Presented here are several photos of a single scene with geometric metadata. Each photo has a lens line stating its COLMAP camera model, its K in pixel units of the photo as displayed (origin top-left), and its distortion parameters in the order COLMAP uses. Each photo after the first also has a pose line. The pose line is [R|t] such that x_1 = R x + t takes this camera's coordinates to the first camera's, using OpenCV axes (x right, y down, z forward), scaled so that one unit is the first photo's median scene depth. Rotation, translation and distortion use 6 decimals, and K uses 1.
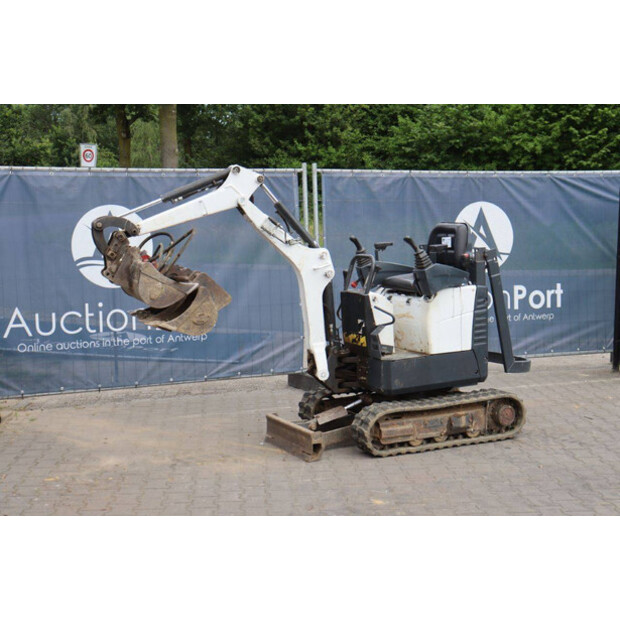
lens RADIAL K [[1020.7, 0, 322.2], [0, 1020.7, 307.1], [0, 0, 1]] dist [0.134688, 0.137221]
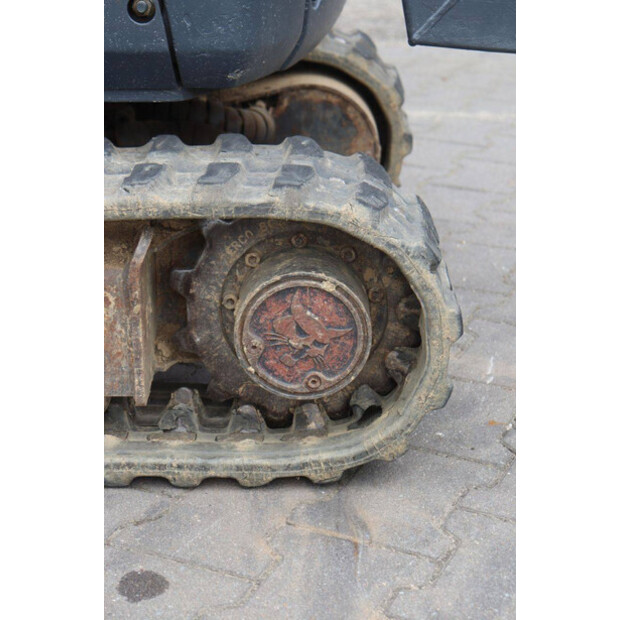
lens RADIAL K [[1383.0, 0, 310.0], [0, 1383.0, 310.0], [0, 0, 1]] dist [0.334648, -0.019953]
pose [[0.876028, 0.194875, -0.441134, 0.266370], [-0.069849, 0.956346, 0.283765, 0.045405], [0.477176, -0.217773, 0.851398, 0.828064]]
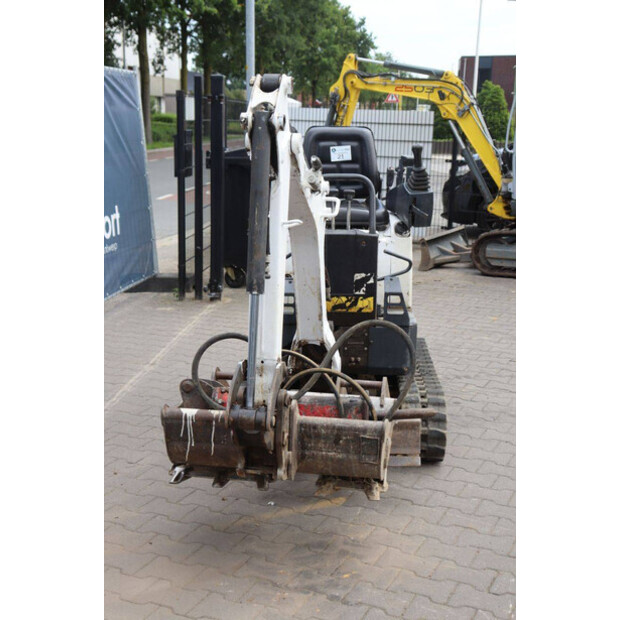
lens RADIAL K [[899.5, 0, 310.0], [0, 899.5, 310.0], [0, 0, 1]] dist [0.042741, 0.054590]
pose [[0.498388, -0.173283, 0.849460, -0.465487], [0.080396, 0.984837, 0.153730, -0.055312], [-0.863218, -0.008324, 0.504762, 0.710488]]
